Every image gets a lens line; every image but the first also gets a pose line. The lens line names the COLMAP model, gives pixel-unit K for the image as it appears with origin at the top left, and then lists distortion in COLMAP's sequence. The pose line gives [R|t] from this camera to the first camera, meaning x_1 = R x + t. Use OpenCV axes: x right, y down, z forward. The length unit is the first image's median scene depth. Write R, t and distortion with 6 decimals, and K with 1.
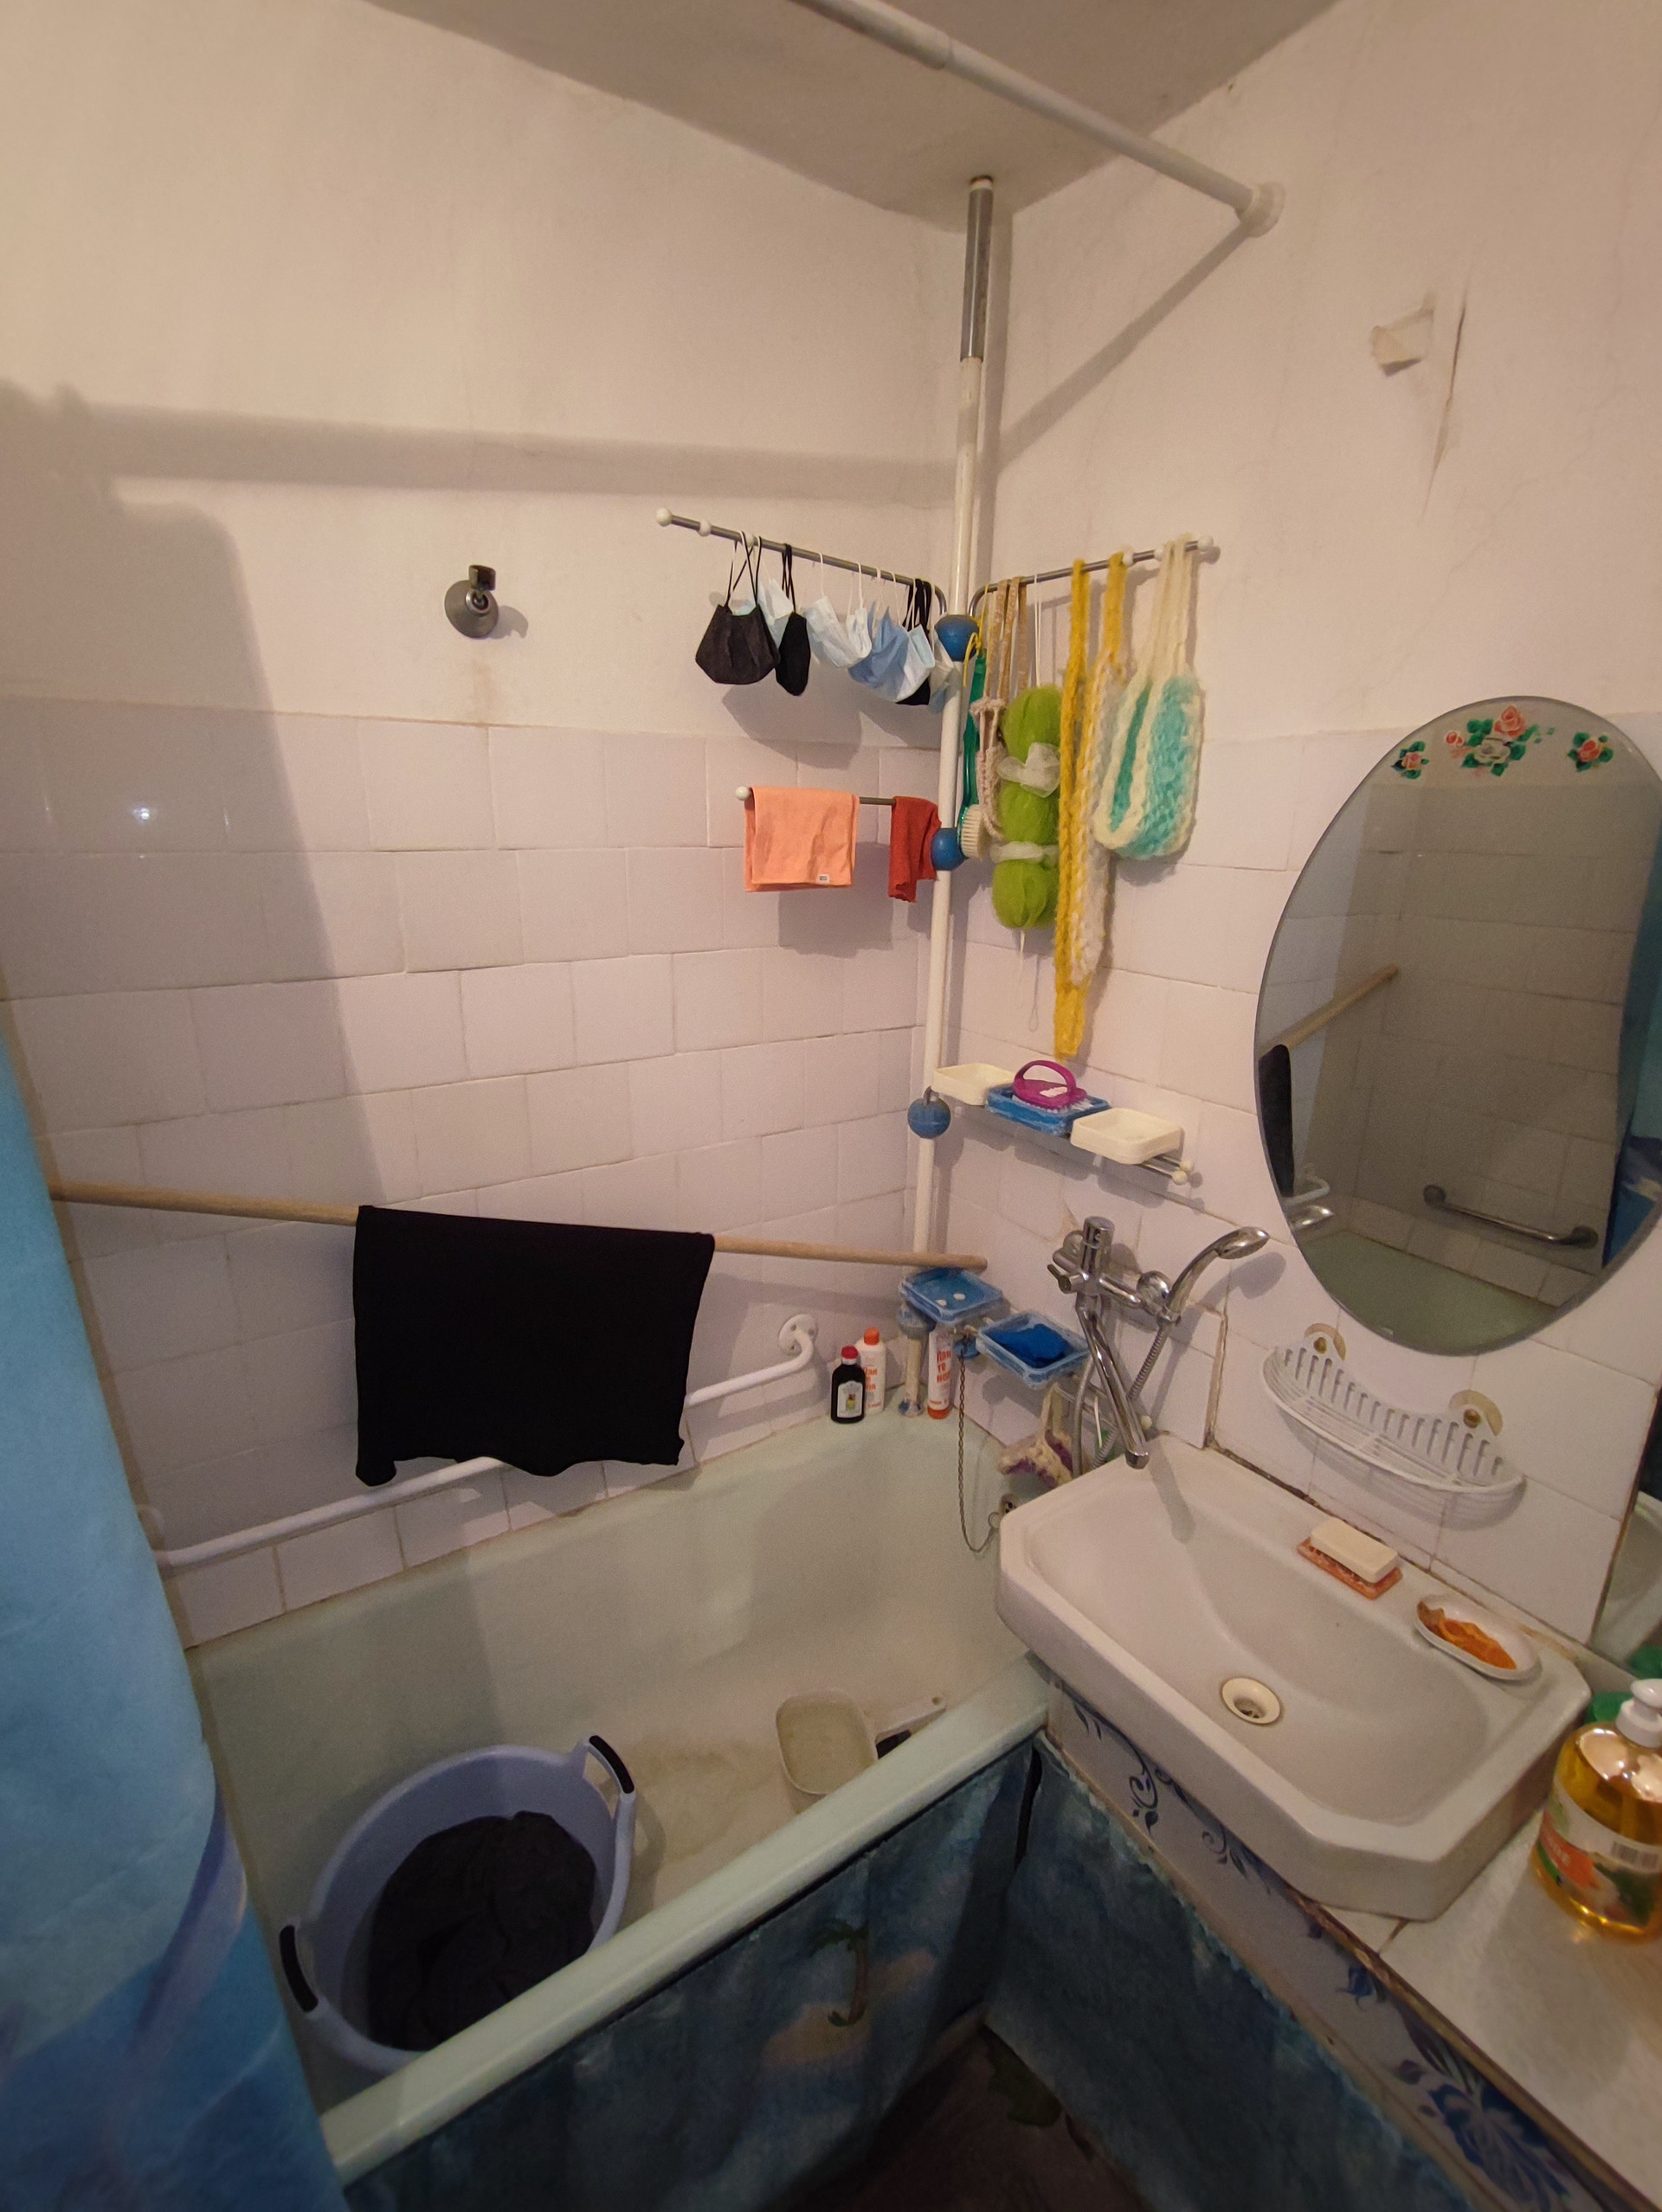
lens RADIAL K [[1005.5, 0, 832.8], [0, 1005.5, 1108.6], [0, 0, 1]] dist [-0.005816, 0.004101]
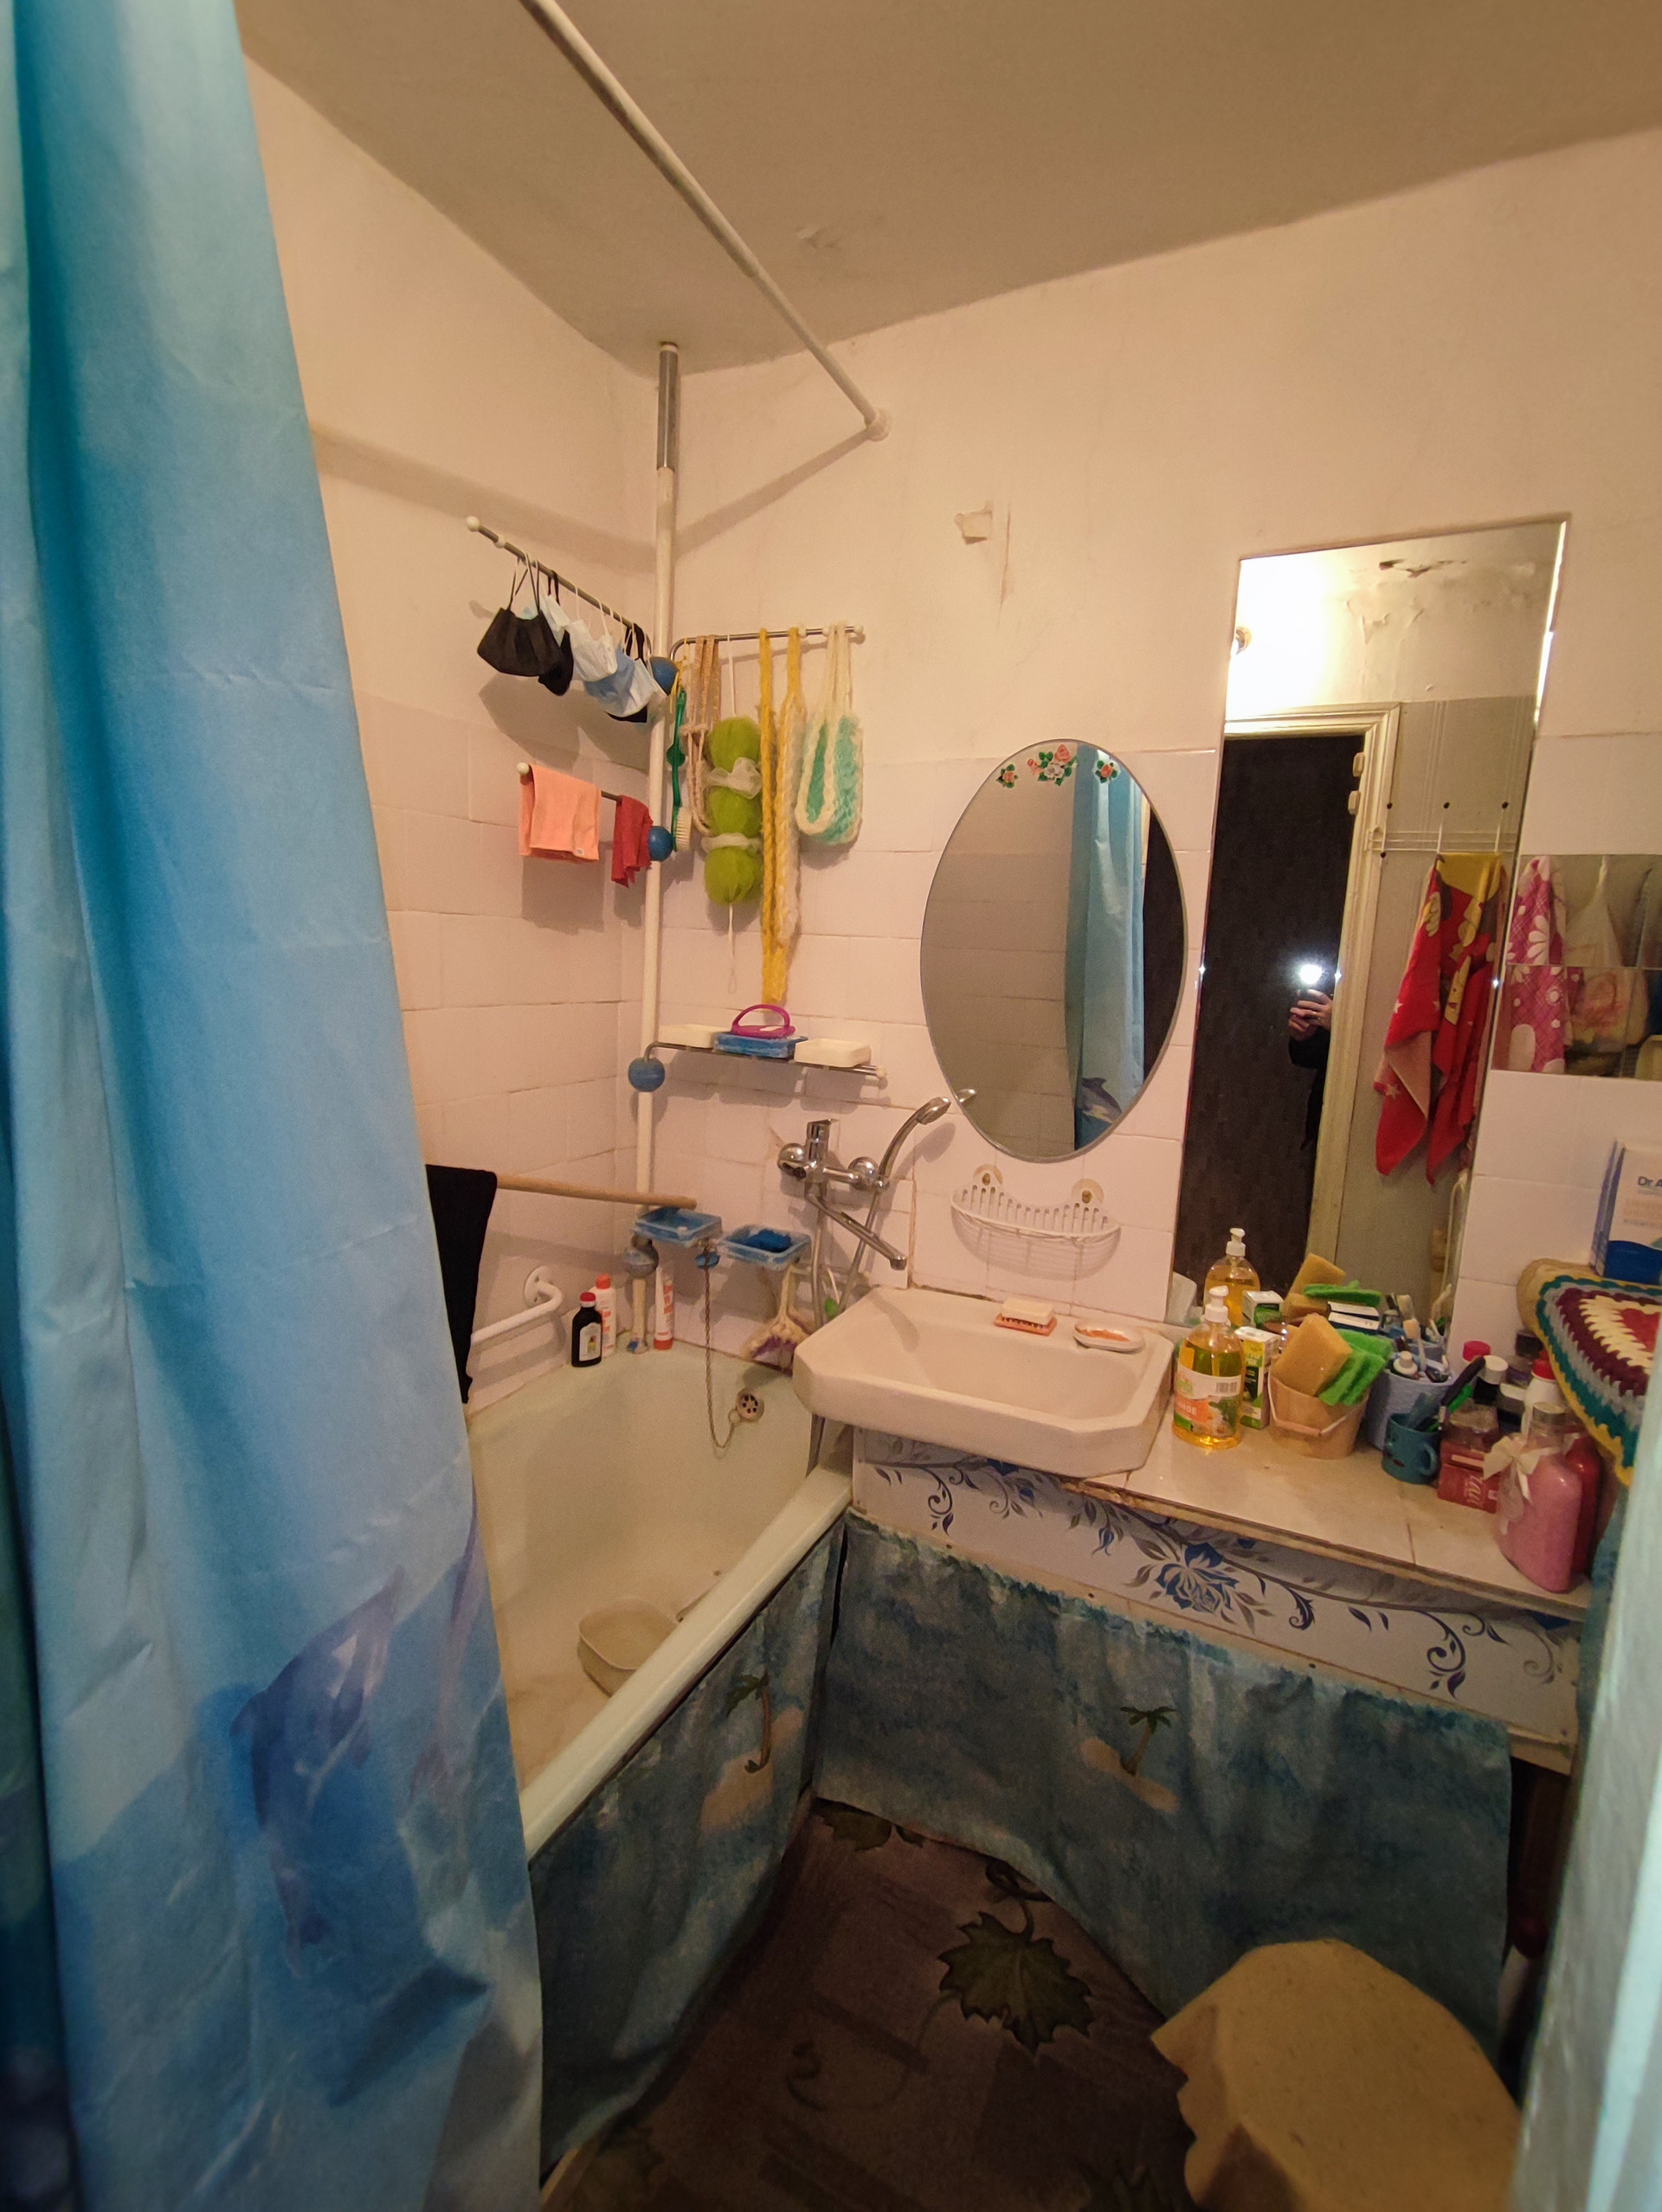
lens RADIAL K [[1005.5, 0, 825.5], [0, 1005.5, 1114.5], [0, 0, 1]] dist [-0.005816, 0.004101]
pose [[0.865802, -0.059270, 0.496864, -0.394534], [0.113469, 0.990349, -0.079587, 0.220117], [-0.487352, 0.125286, 0.864171, -0.129290]]
